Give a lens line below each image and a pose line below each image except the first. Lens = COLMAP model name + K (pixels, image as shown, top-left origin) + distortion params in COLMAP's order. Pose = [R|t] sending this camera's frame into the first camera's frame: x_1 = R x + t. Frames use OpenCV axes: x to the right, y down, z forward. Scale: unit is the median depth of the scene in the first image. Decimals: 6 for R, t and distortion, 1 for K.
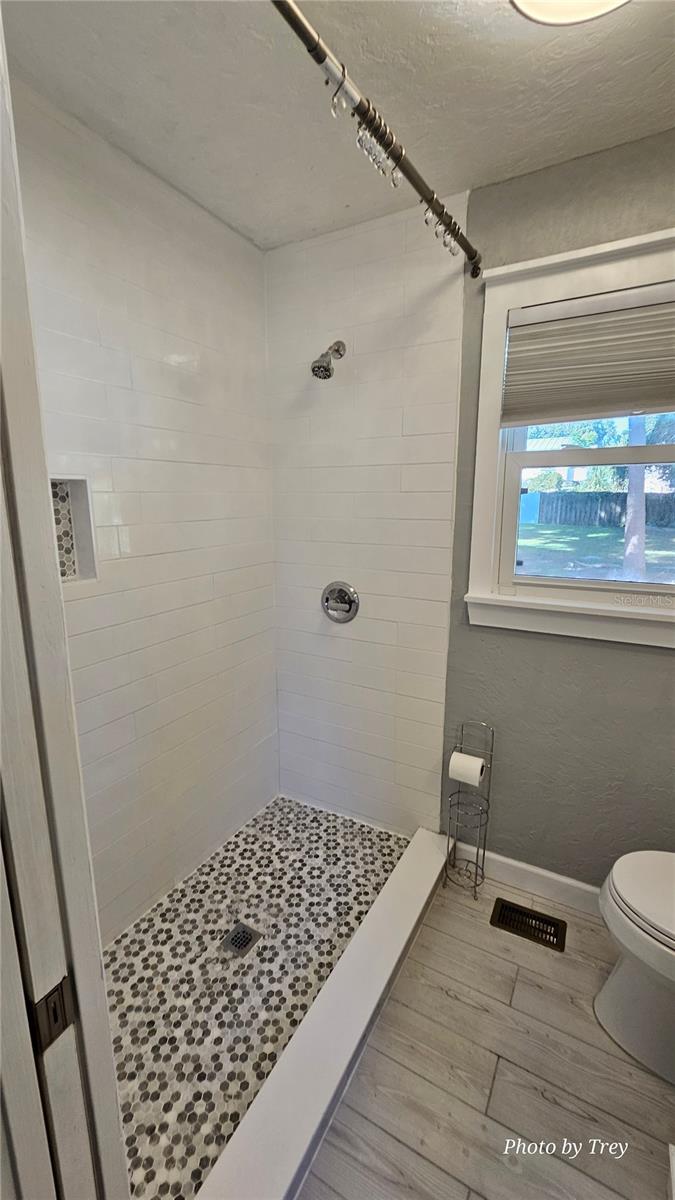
lens RADIAL K [[493.5, 0, 328.9], [0, 493.5, 600.5], [0, 0, 1]] dist [0.000245, -0.000012]
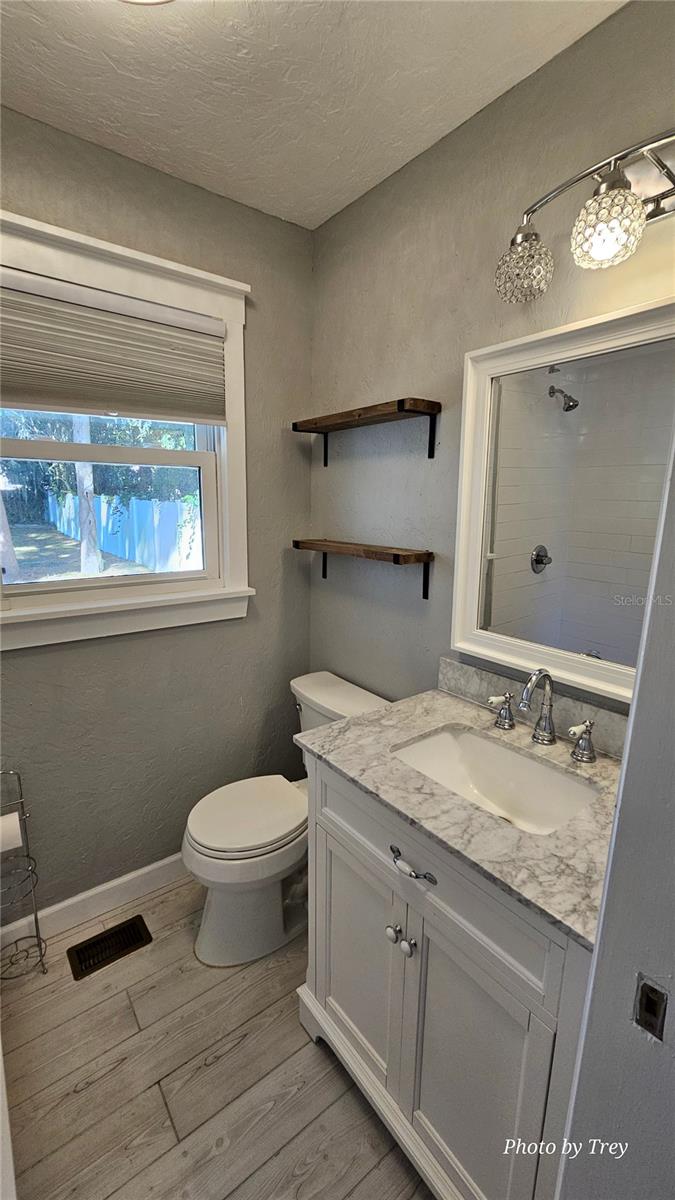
lens RADIAL K [[493.5, 0, 331.3], [0, 493.5, 602.5], [0, 0, 1]] dist [0.000245, -0.000012]
pose [[0.390269, -0.176127, 0.903698, -0.196274], [0.166342, 0.978868, 0.118941, -0.035487], [-0.905550, 0.103904, 0.411319, 0.184426]]
